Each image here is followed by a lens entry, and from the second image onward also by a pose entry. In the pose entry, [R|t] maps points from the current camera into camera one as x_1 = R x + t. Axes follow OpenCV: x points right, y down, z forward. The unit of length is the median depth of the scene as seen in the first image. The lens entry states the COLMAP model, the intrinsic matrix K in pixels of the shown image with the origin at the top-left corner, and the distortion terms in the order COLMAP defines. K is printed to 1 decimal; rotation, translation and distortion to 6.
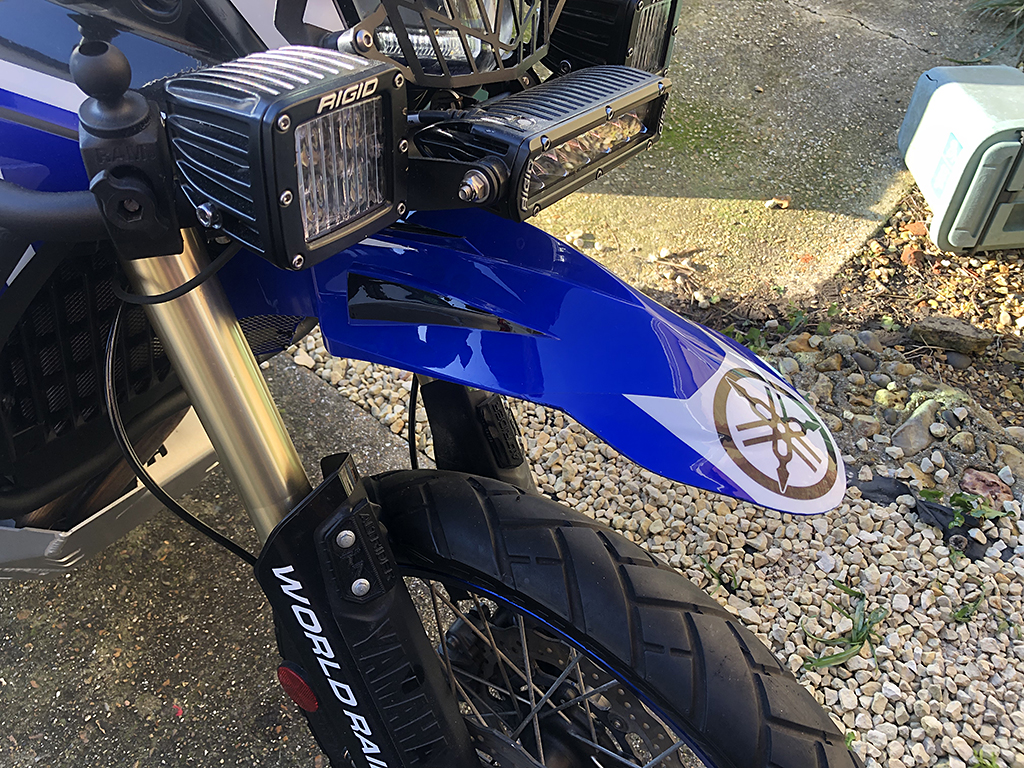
lens RADIAL K [[873.2, 0, 505.9], [0, 873.2, 361.2], [0, 0, 1]] dist [0.020186, -0.025809]
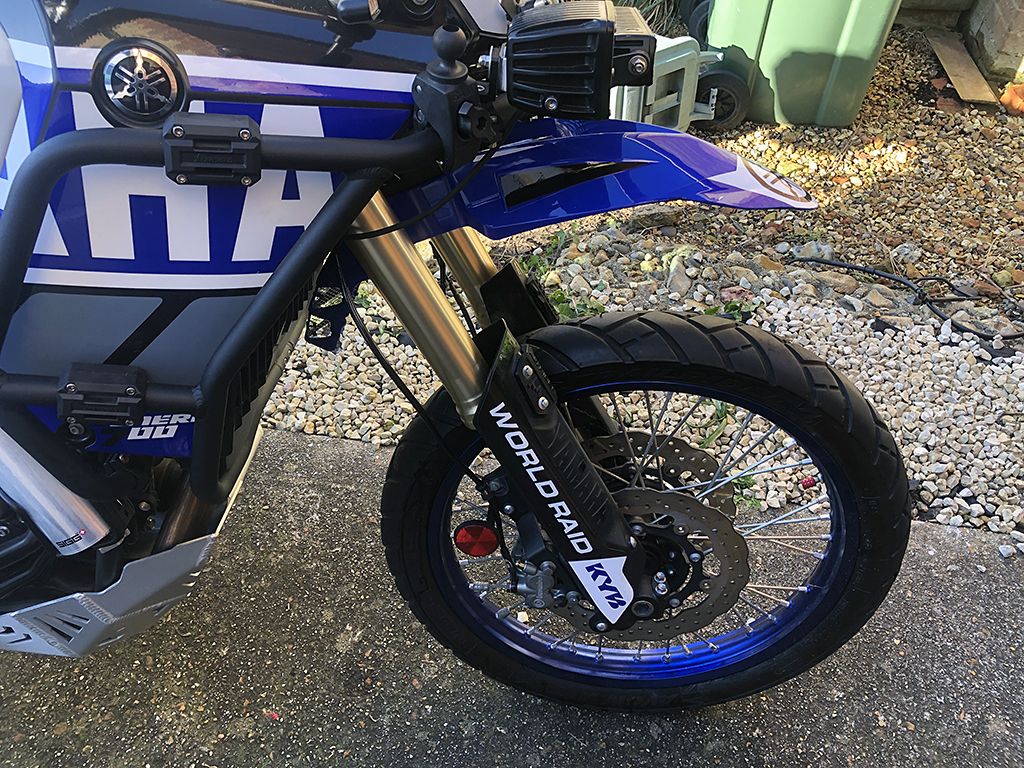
lens RADIAL K [[873.2, 0, 522.6], [0, 873.2, 351.2], [0, 0, 1]] dist [0.020186, -0.025809]
pose [[0.844743, -0.350933, 0.404049, -0.369751], [0.371935, 0.927829, 0.028254, 0.064060], [-0.384803, 0.126413, 0.914301, -0.147180]]
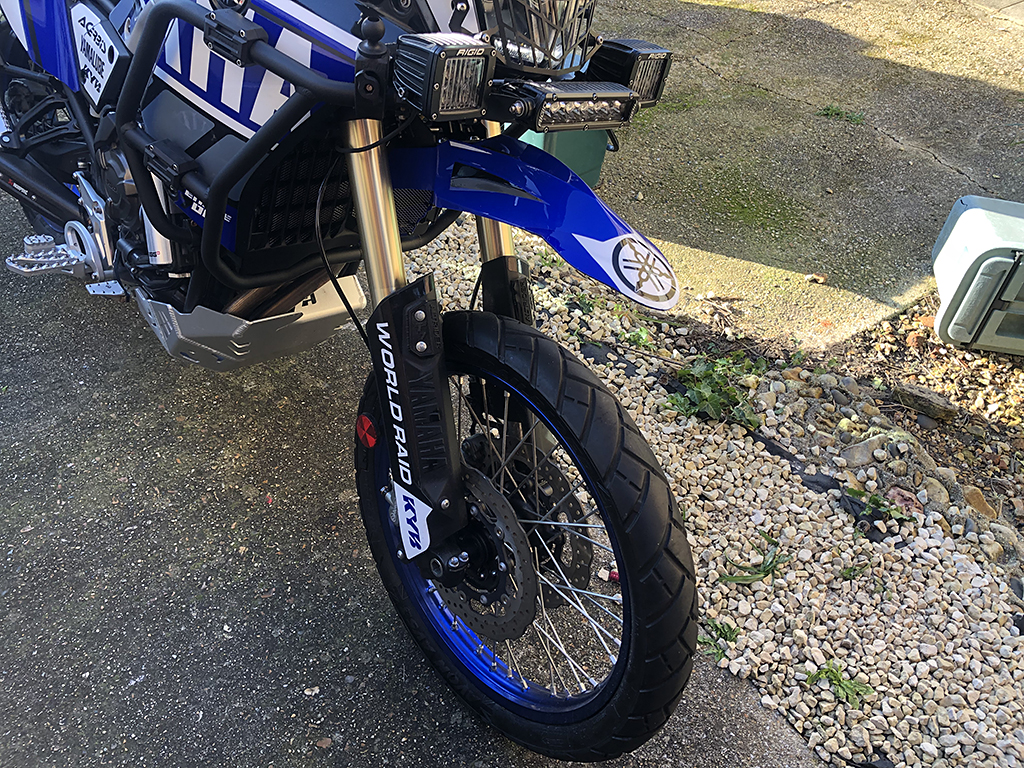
lens RADIAL K [[873.2, 0, 501.8], [0, 873.2, 350.3], [0, 0, 1]] dist [0.020186, -0.025809]
pose [[0.967314, 0.219404, -0.127143, 0.109220], [-0.230936, 0.969311, -0.084295, 0.188905], [0.104746, 0.110902, 0.988296, -0.362743]]
